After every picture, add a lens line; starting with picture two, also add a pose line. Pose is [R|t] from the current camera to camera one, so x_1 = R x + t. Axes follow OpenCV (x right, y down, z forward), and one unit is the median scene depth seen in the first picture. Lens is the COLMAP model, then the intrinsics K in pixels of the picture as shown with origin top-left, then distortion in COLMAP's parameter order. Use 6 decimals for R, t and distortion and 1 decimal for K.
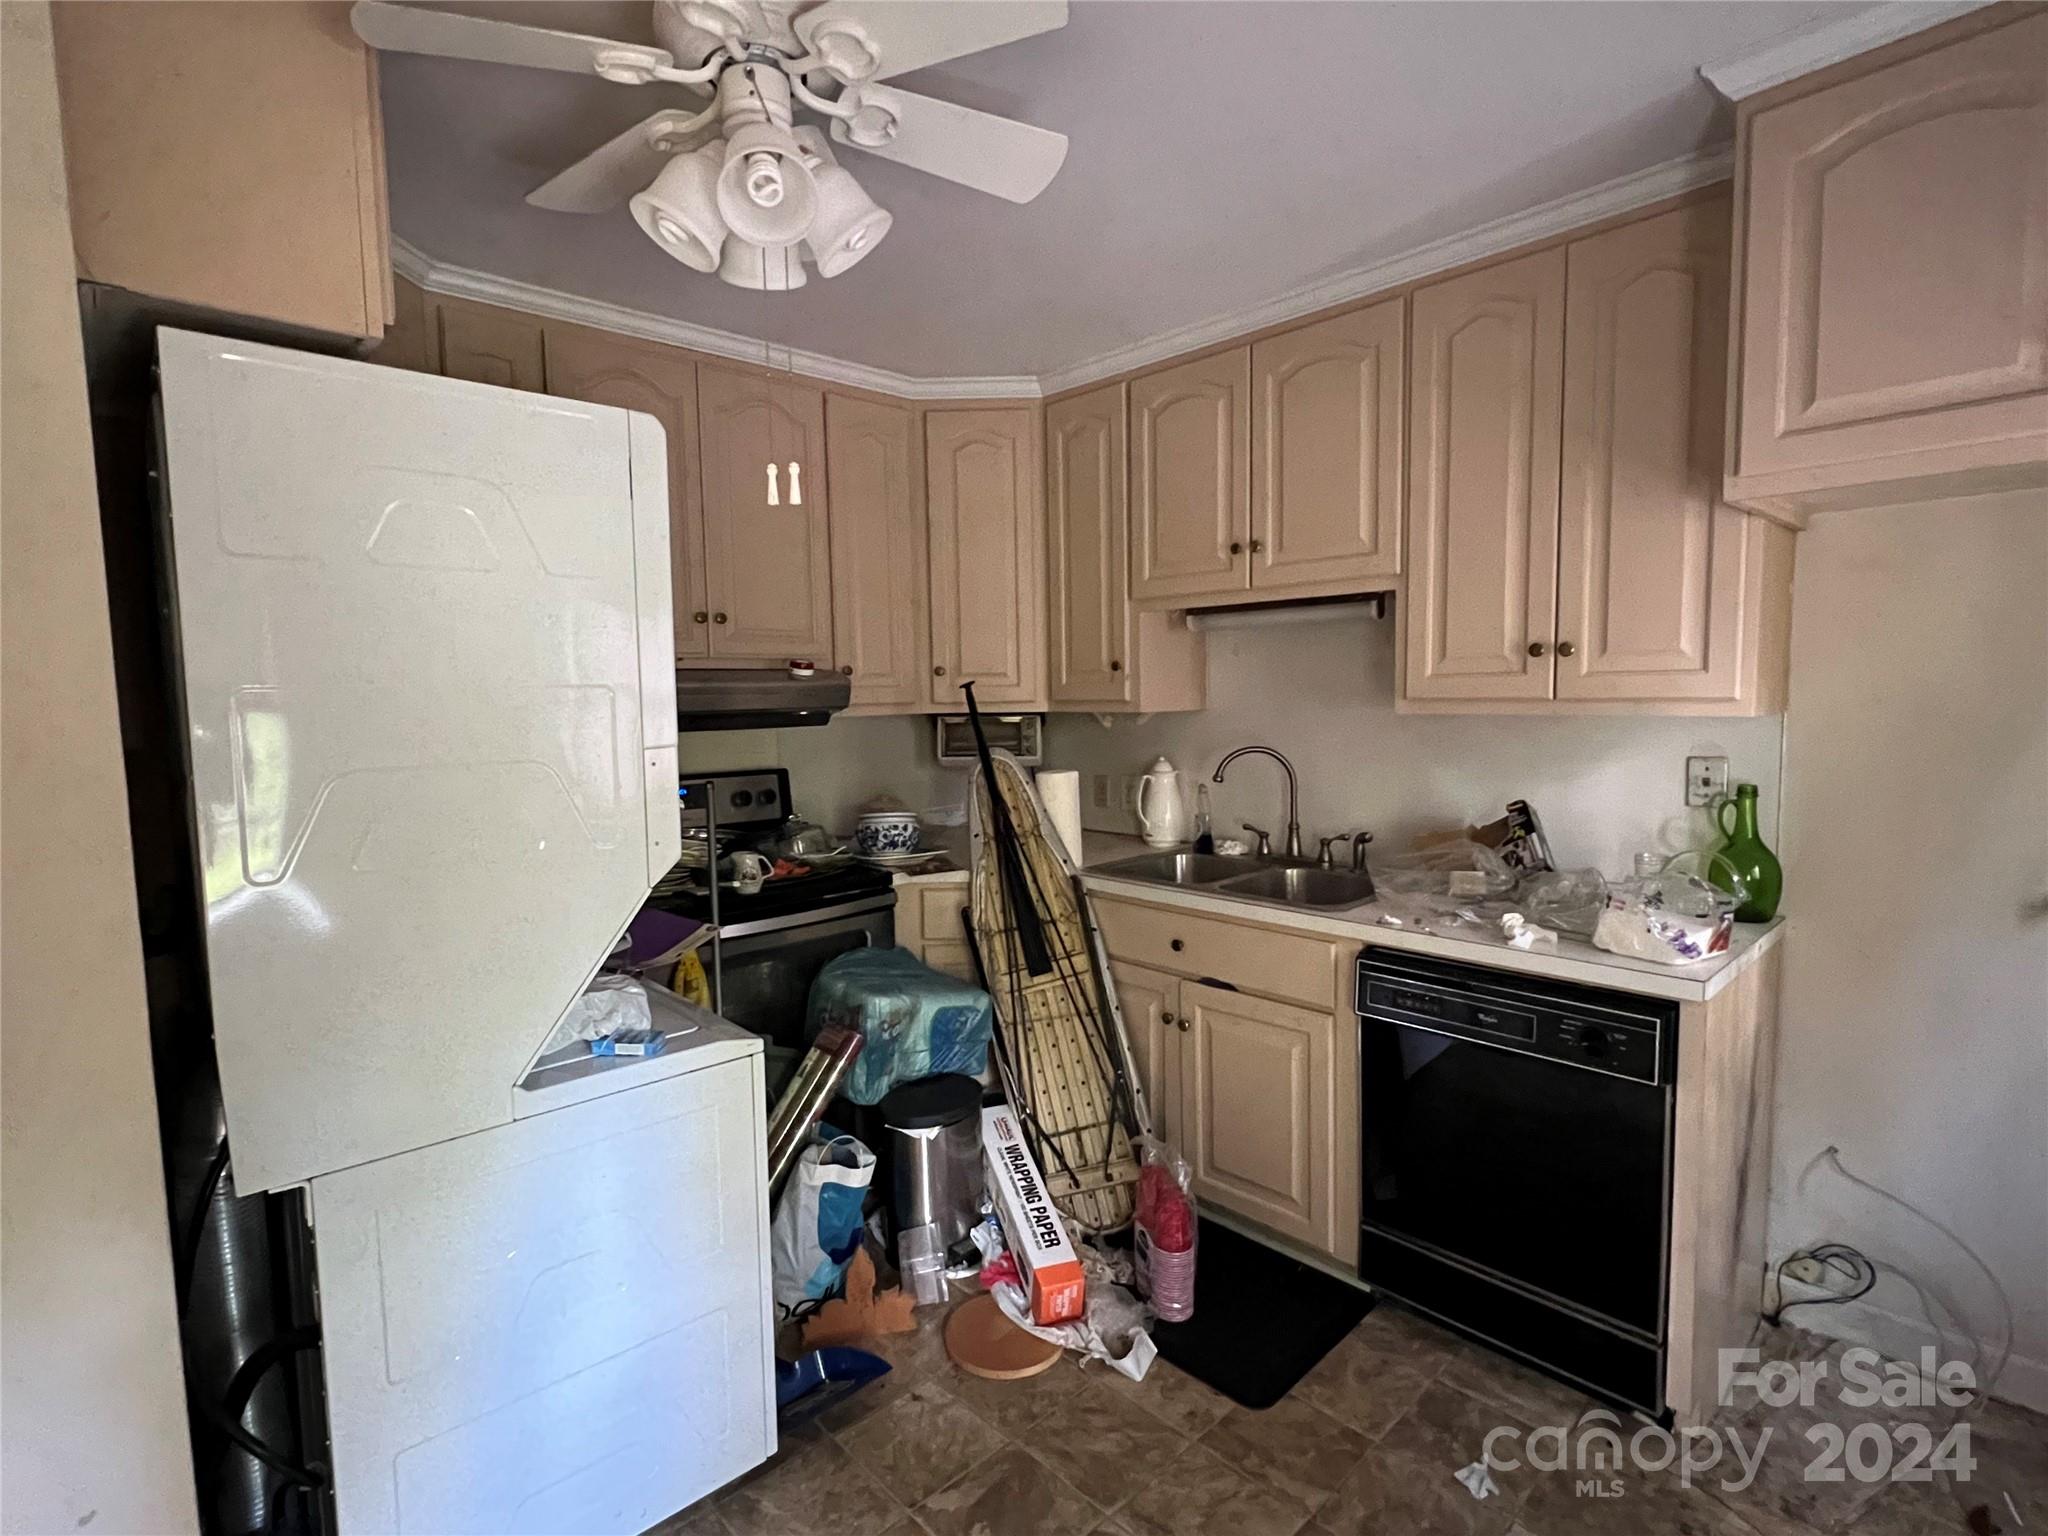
lens RADIAL K [[995.0, 0, 1018.1], [0, 995.0, 775.6], [0, 0, 1]] dist [-0.003762, 0.001093]
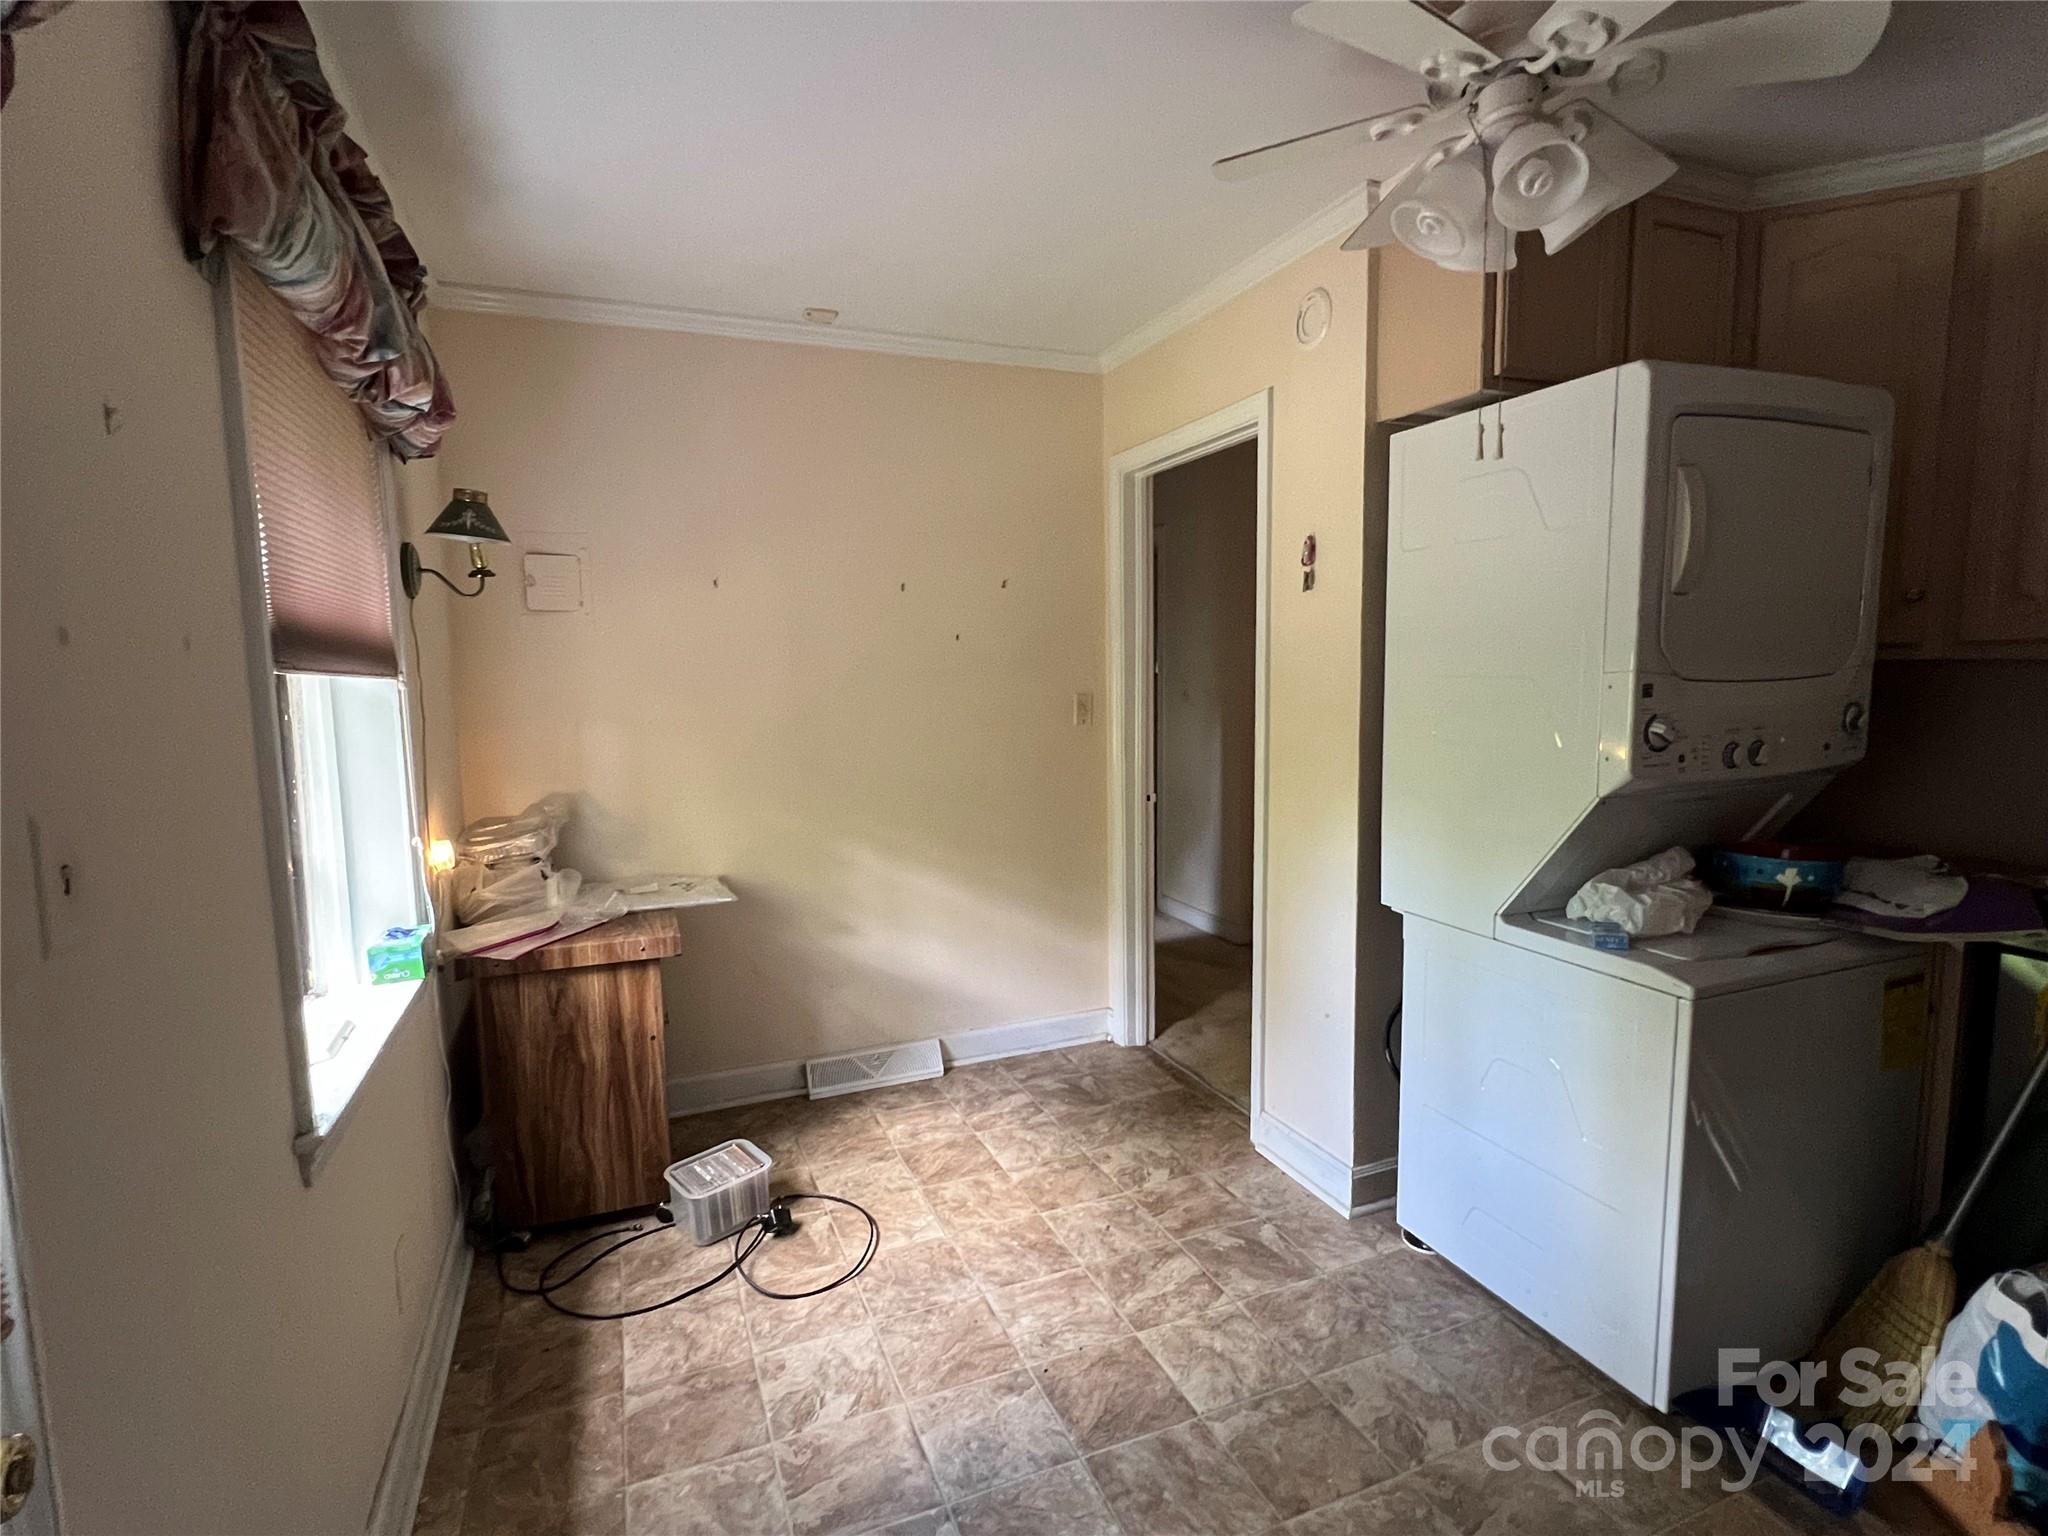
lens RADIAL K [[995.0, 0, 1012.1], [0, 995.0, 773.8], [0, 0, 1]] dist [-0.003762, 0.001093]
pose [[-0.360124, 0.127804, -0.924109, 0.656443], [-0.056395, 0.985778, 0.158310, -0.038971], [0.931198, 0.109126, -0.347795, 0.560721]]
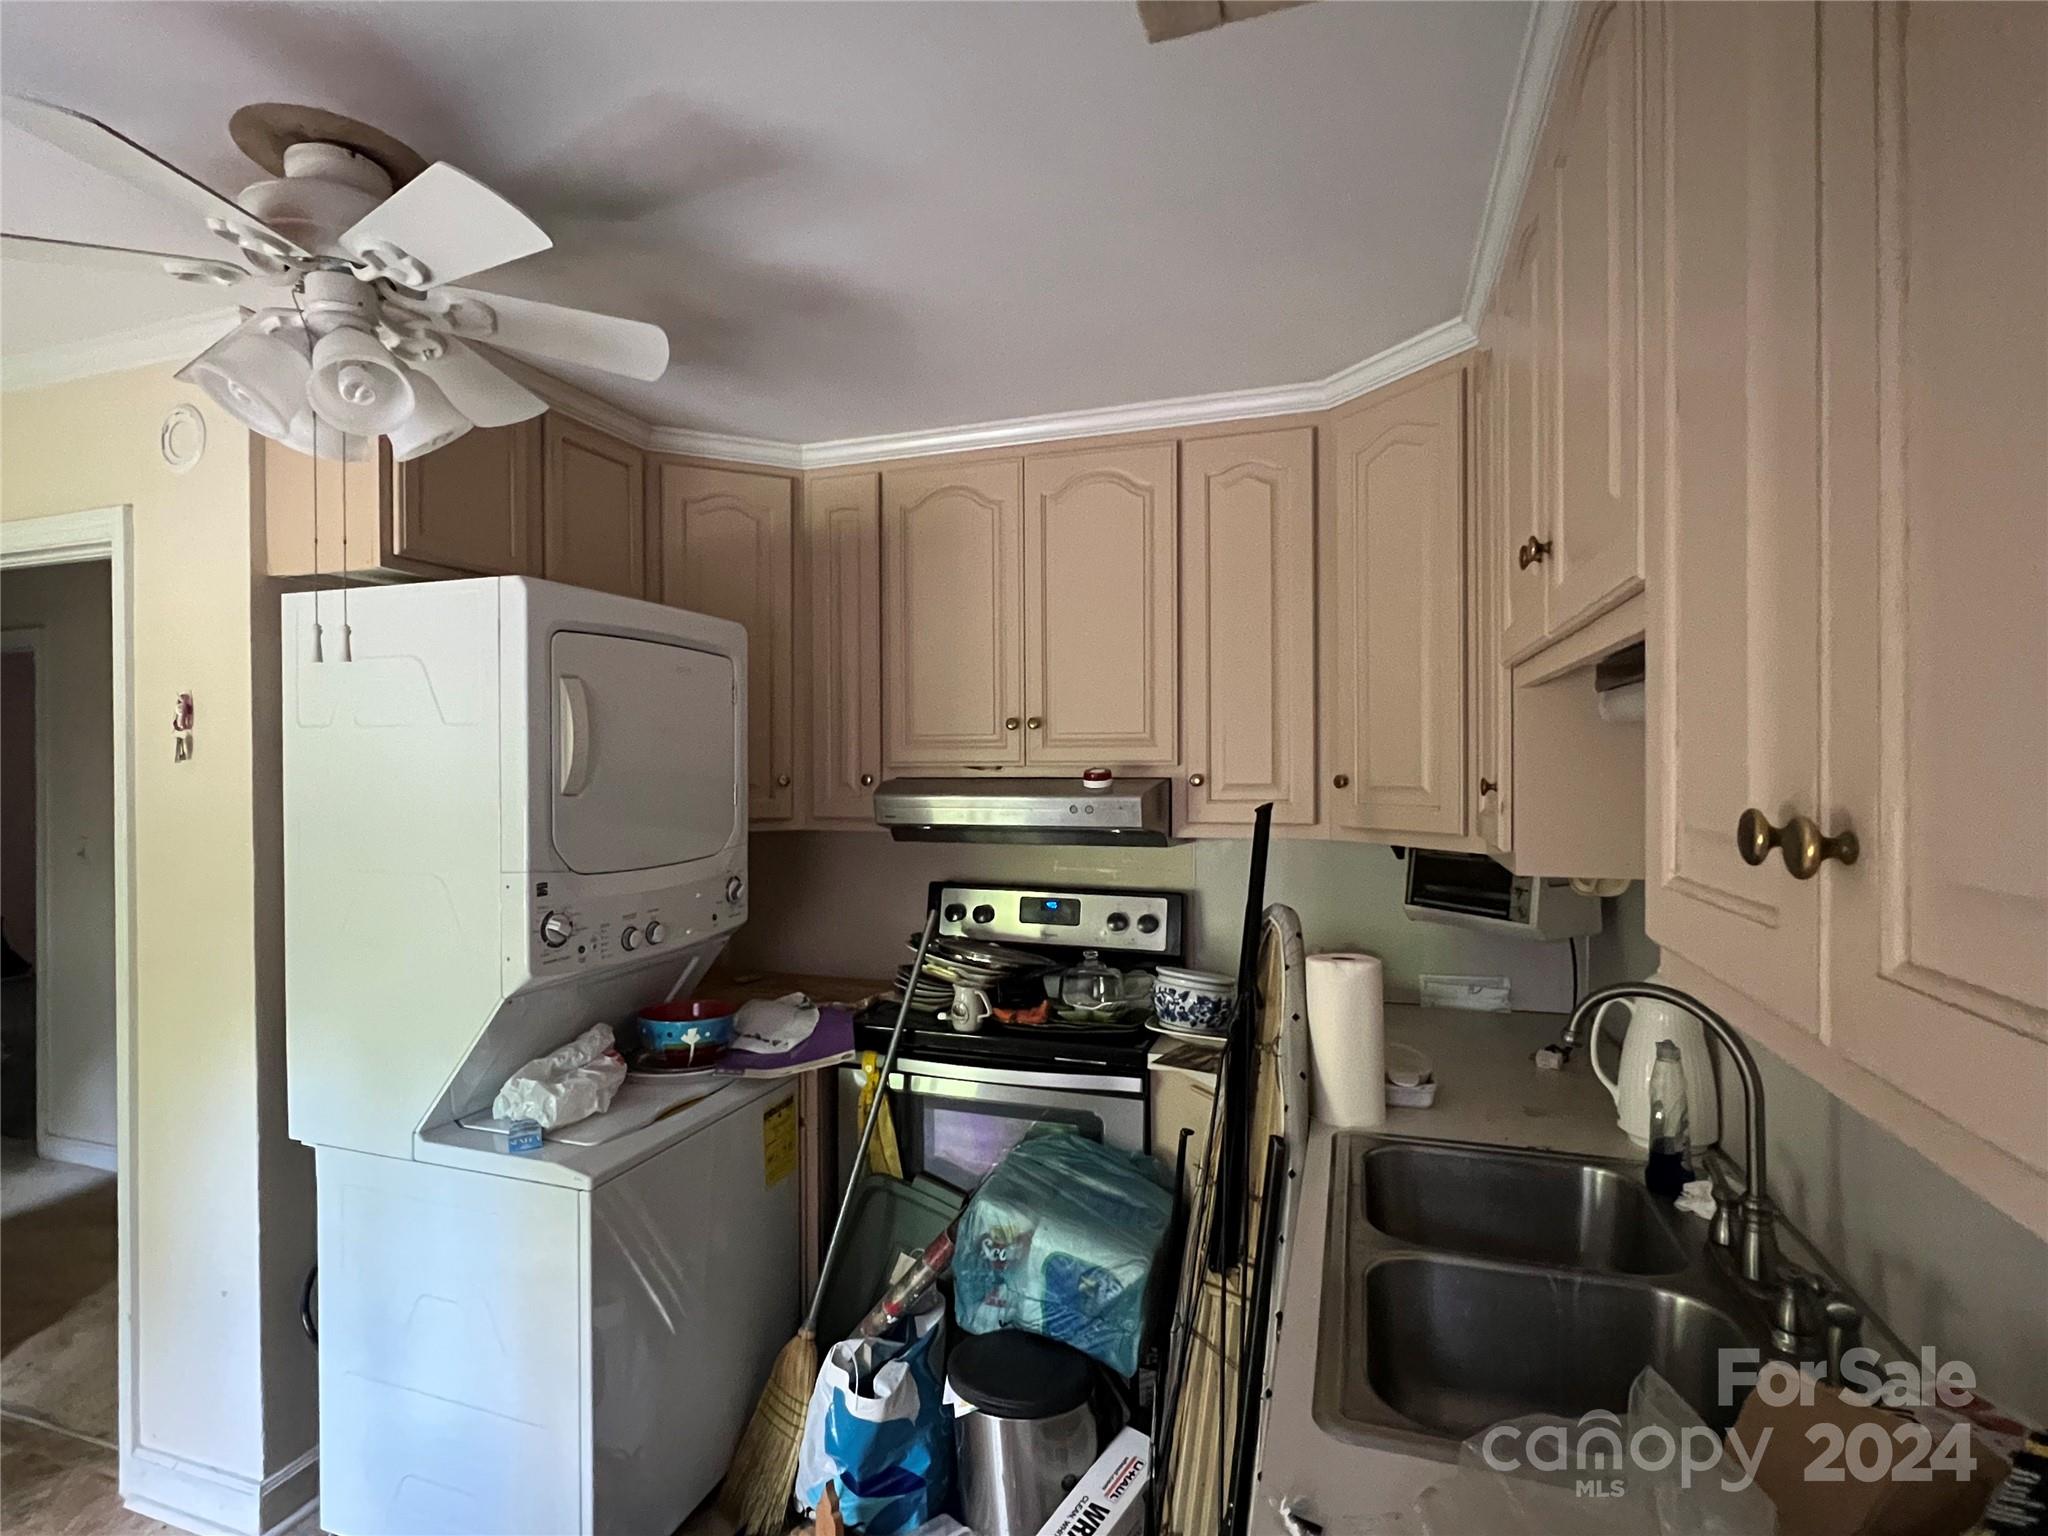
lens RADIAL K [[995.0, 0, 1022.6], [0, 995.0, 769.5], [0, 0, 1]] dist [-0.003762, 0.001093]
pose [[0.479356, 0.023501, -0.877306, 0.633772], [-0.082828, 0.996391, -0.018566, -0.122359], [0.873703, 0.081565, 0.479572, 0.694072]]
